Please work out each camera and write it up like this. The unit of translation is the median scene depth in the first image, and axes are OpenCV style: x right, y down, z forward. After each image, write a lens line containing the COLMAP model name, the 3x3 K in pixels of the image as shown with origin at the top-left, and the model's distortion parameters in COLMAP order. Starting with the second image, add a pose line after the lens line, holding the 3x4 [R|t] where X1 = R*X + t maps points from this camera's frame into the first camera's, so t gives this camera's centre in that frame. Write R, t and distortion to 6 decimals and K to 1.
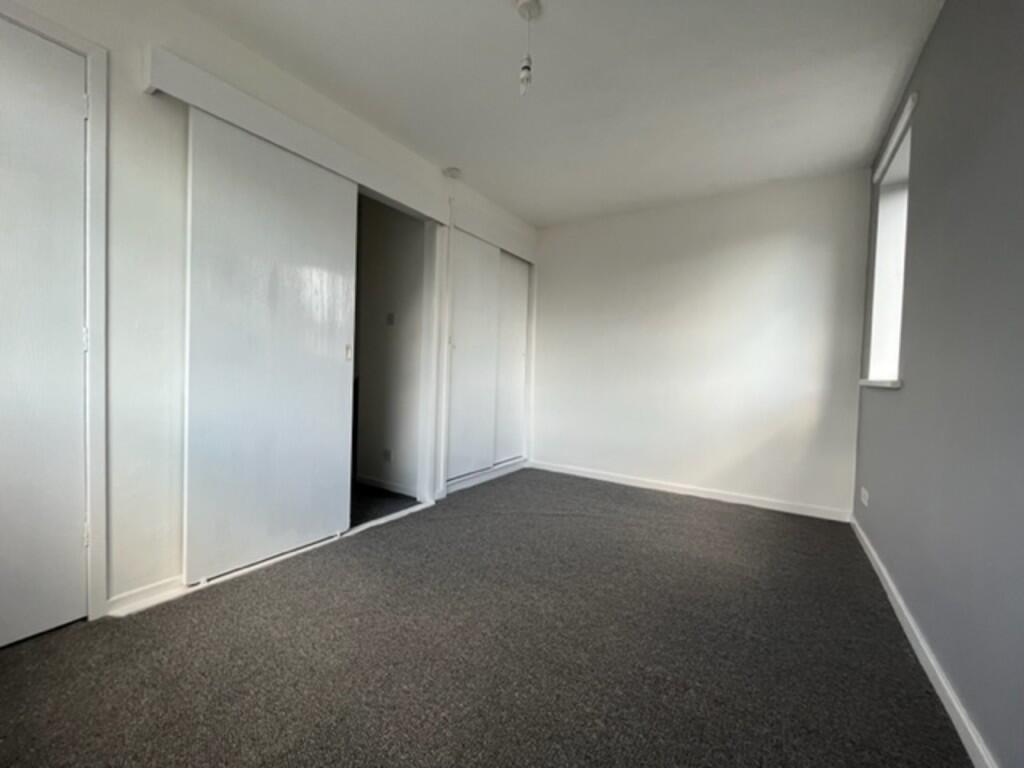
lens RADIAL K [[416.0, 0, 512.0], [0, 416.0, 384.0], [0, 0, 1]] dist [-0.002397, -0.000225]
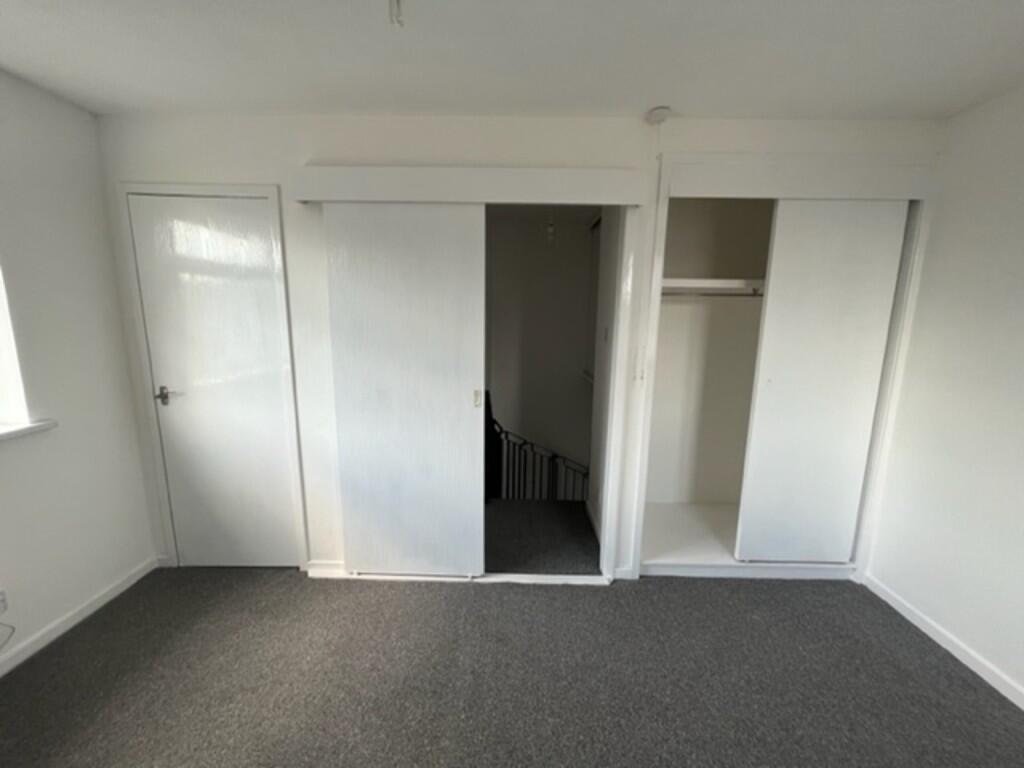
lens RADIAL K [[416.0, 0, 512.0], [0, 416.0, 384.0], [0, 0, 1]] dist [-0.002397, -0.000225]
pose [[0.522777, 0.118216, -0.844233, 0.423155], [-0.019069, 0.991712, 0.127059, -0.225589], [0.852256, -0.050325, 0.520699, 0.589673]]
